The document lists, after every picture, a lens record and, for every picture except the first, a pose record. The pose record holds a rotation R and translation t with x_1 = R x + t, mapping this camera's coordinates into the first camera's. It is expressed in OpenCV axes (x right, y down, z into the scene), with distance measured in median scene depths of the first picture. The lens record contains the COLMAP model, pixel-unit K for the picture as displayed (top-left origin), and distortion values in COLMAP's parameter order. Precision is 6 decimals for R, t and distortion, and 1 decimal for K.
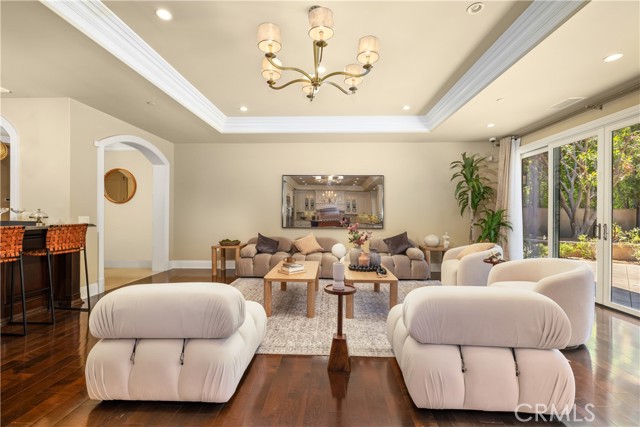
lens RADIAL K [[275.1, 0, 320.0], [0, 275.1, 213.5], [0, 0, 1]] dist [0.010139, -0.000293]
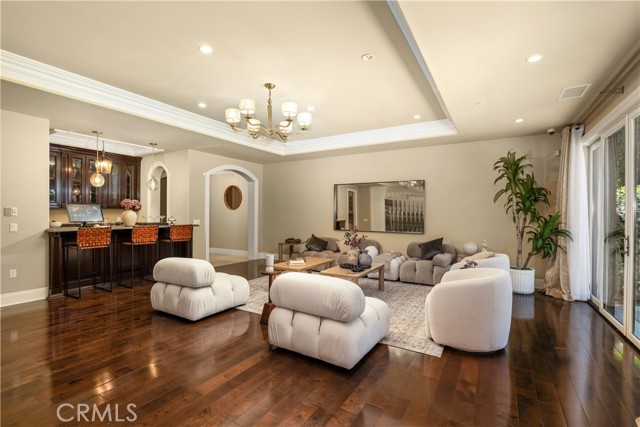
lens RADIAL K [[293.0, 0, 320.0], [0, 293.0, 213.5], [0, 0, 1]] dist [0.000451, 0.000114]
pose [[0.874486, -0.001009, -0.485050, 0.466147], [0.000250, 0.999999, -0.001629, -0.018354], [0.485051, 0.001304, 0.874485, -0.116122]]
